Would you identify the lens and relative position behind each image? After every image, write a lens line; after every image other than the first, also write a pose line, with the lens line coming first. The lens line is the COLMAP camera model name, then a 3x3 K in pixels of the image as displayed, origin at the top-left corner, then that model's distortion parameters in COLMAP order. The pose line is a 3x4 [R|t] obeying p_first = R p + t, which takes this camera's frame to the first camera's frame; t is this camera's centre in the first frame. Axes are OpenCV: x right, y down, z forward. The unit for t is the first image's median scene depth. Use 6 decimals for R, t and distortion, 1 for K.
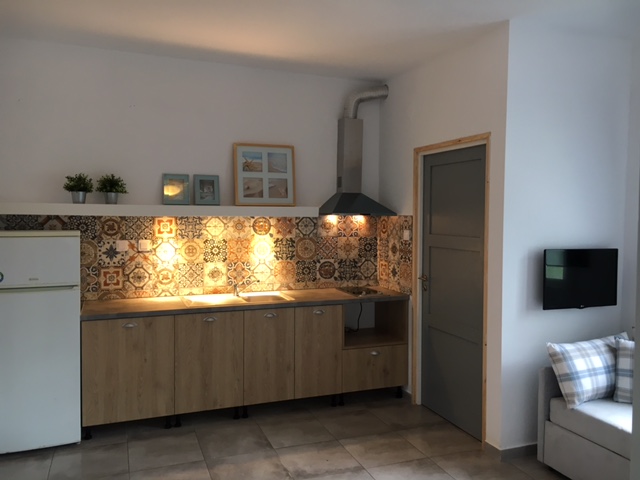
lens RADIAL K [[542.2, 0, 320.0], [0, 542.2, 240.0], [0, 0, 1]] dist [0.072481, -0.093243]
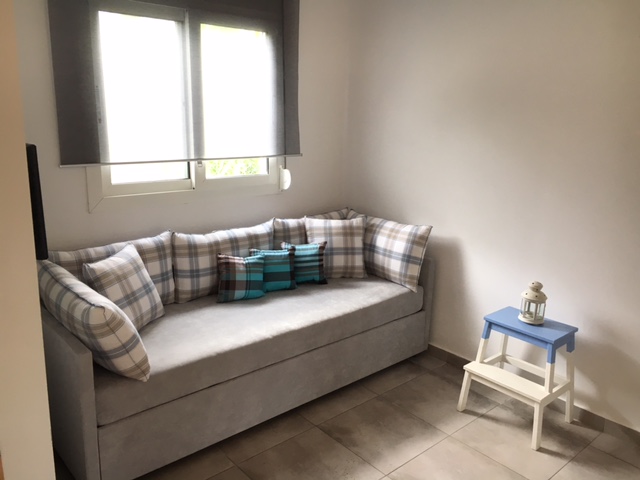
lens RADIAL K [[542.2, 0, 320.0], [0, 542.2, 240.0], [0, 0, 1]] dist [0.072481, -0.093243]
pose [[-0.352593, -0.251315, 0.901398, -0.126796], [0.012413, 0.961921, 0.273045, -0.027095], [-0.935694, 0.107462, -0.336047, 0.689552]]
